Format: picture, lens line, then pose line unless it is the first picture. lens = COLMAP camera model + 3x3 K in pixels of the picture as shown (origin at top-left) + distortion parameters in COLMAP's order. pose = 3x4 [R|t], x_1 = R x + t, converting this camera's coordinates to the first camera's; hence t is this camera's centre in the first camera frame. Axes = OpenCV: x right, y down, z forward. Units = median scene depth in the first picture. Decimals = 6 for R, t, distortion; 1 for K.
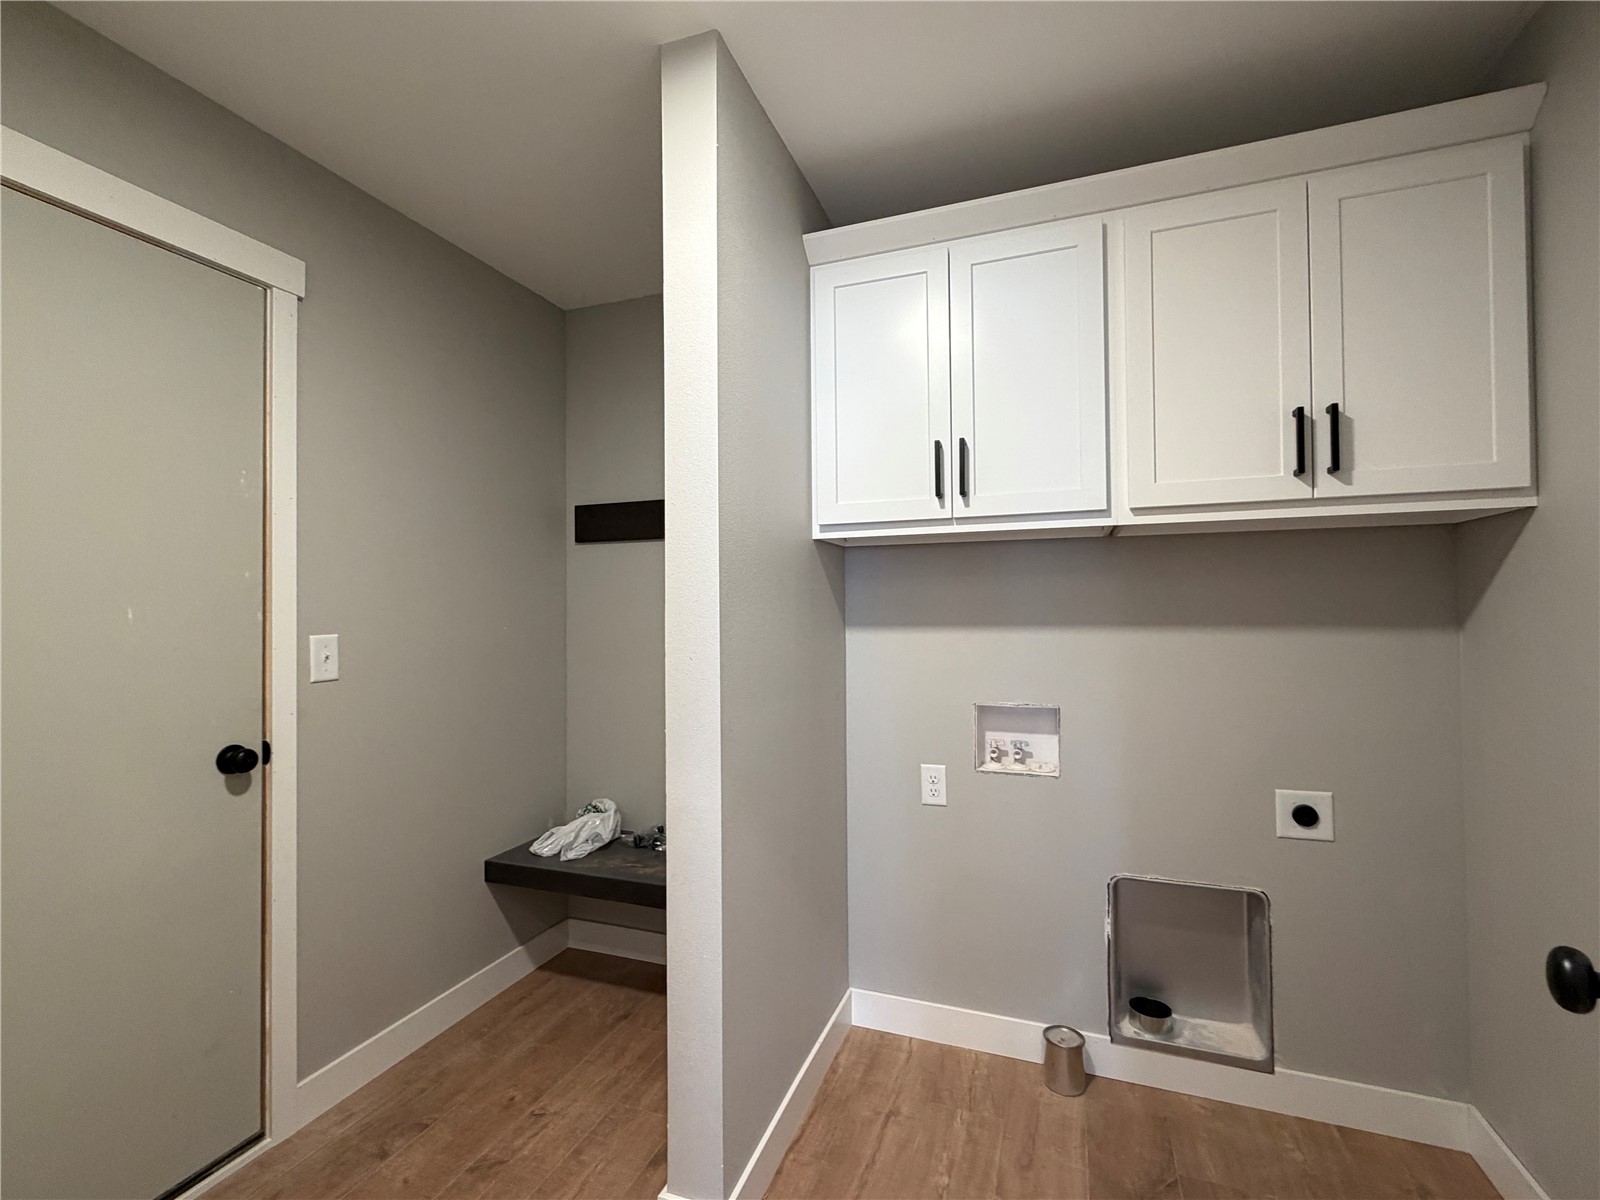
lens RADIAL K [[715.4, 0, 798.2], [0, 715.4, 602.2], [0, 0, 1]] dist [0.001682, 0.000192]
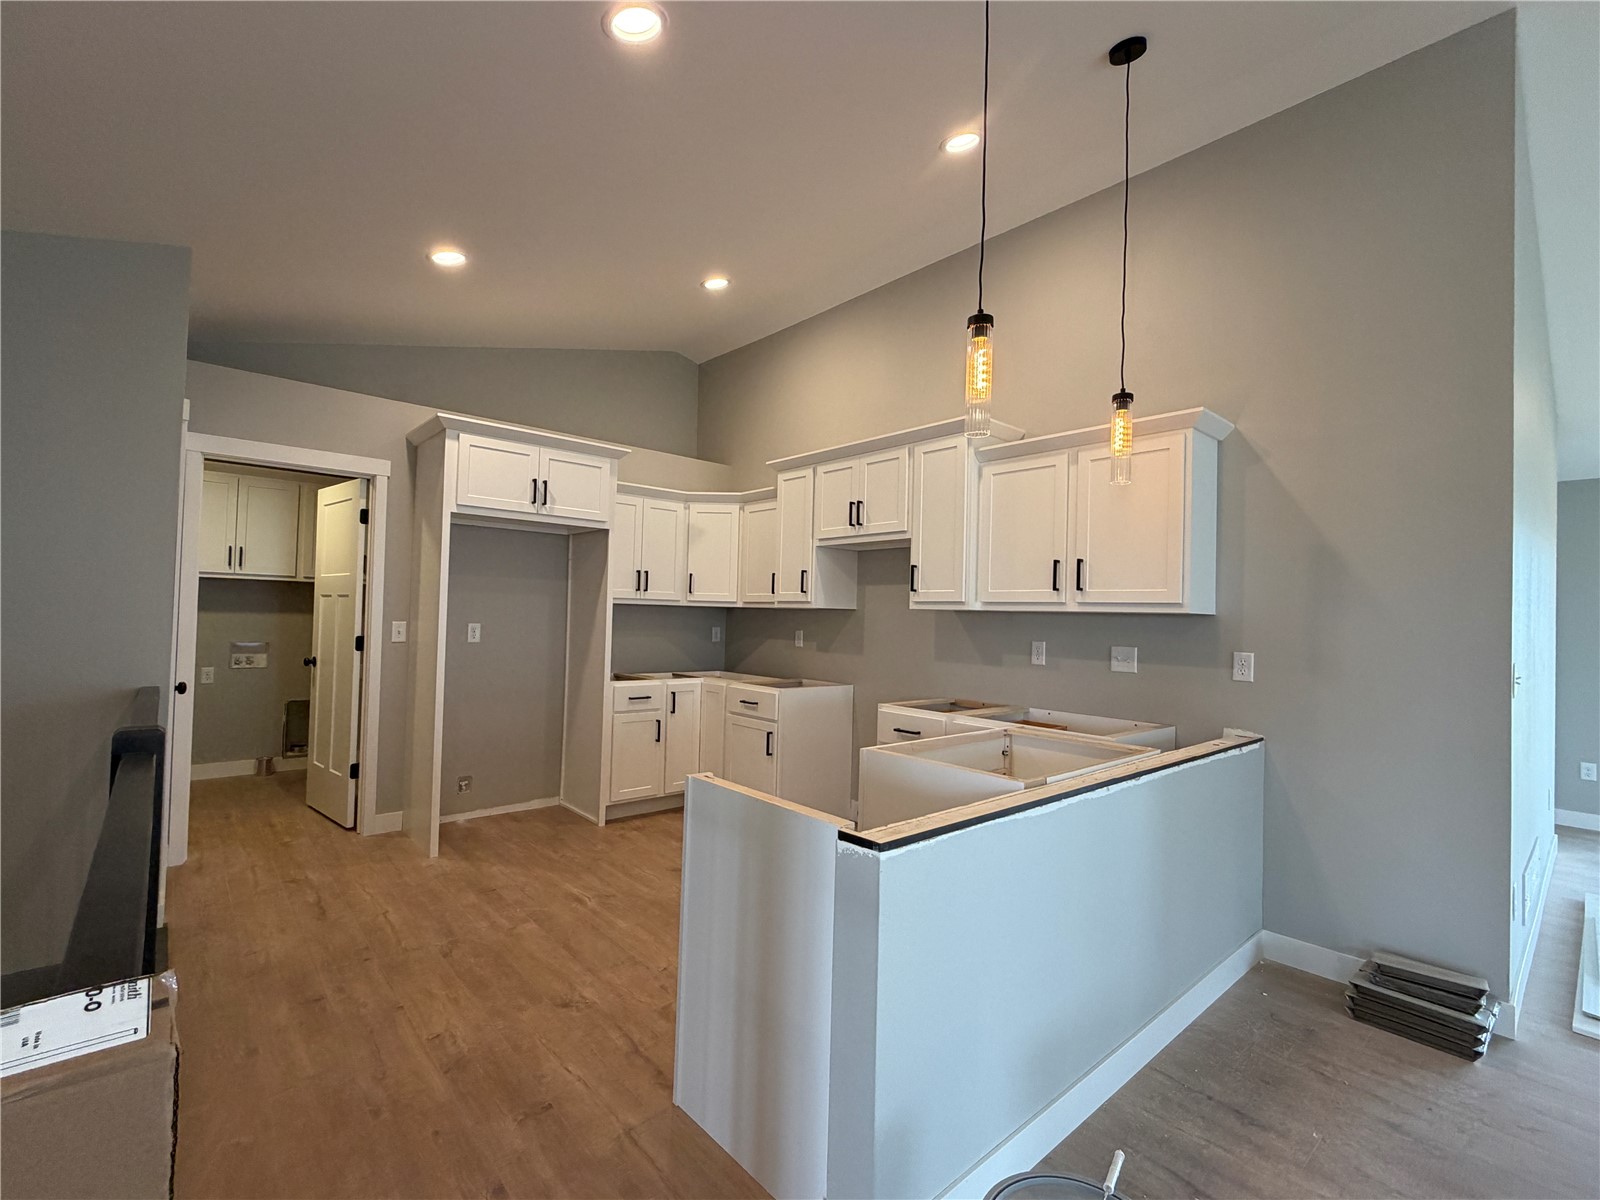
lens RADIAL K [[715.4, 0, 798.2], [0, 715.4, 602.2], [0, 0, 1]] dist [0.001682, 0.000192]
pose [[0.469876, 0.036831, 0.881964, -1.148310], [-0.044300, 0.998854, -0.018111, -0.045715], [-0.881620, -0.030560, 0.470970, -2.152832]]
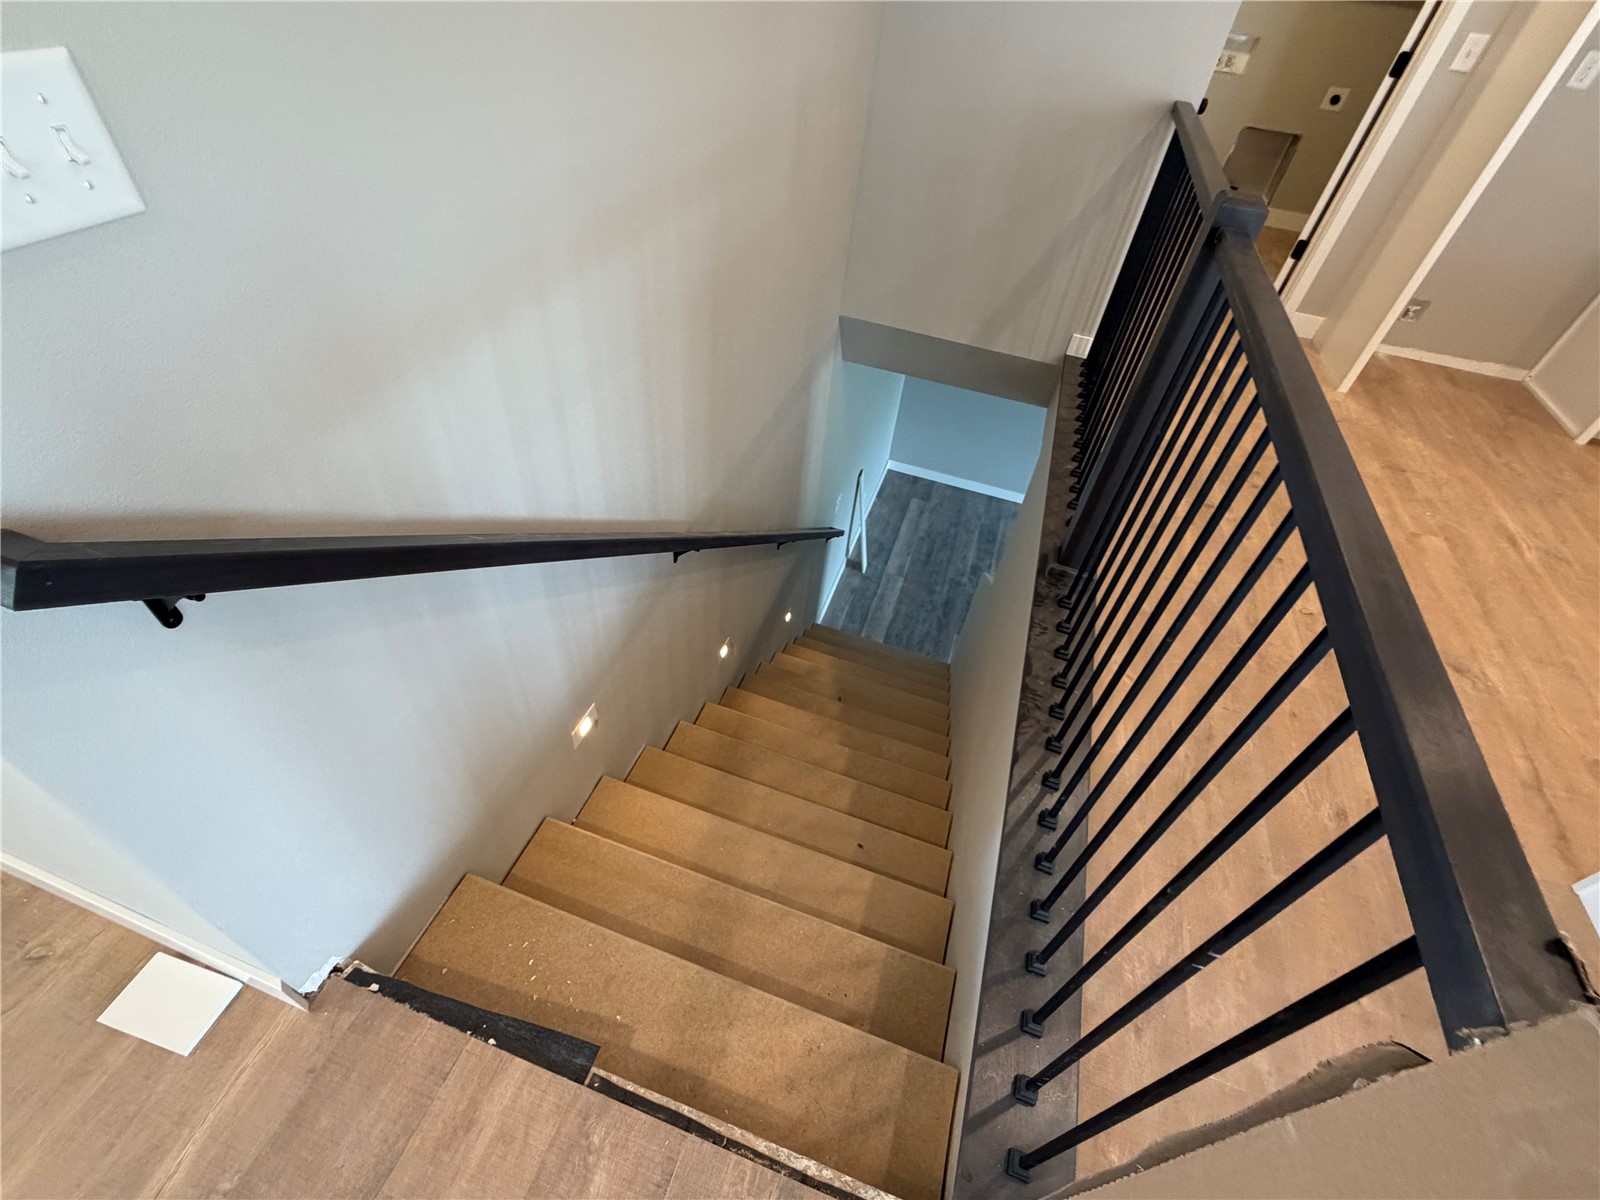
lens RADIAL K [[715.4, 0, 798.2], [0, 715.4, 602.2], [0, 0, 1]] dist [0.001682, 0.000192]
pose [[0.995013, 0.043467, 0.089775, -1.257280], [-0.094359, 0.701935, 0.705963, -0.060122], [-0.032330, -0.710914, 0.702536, -1.871813]]
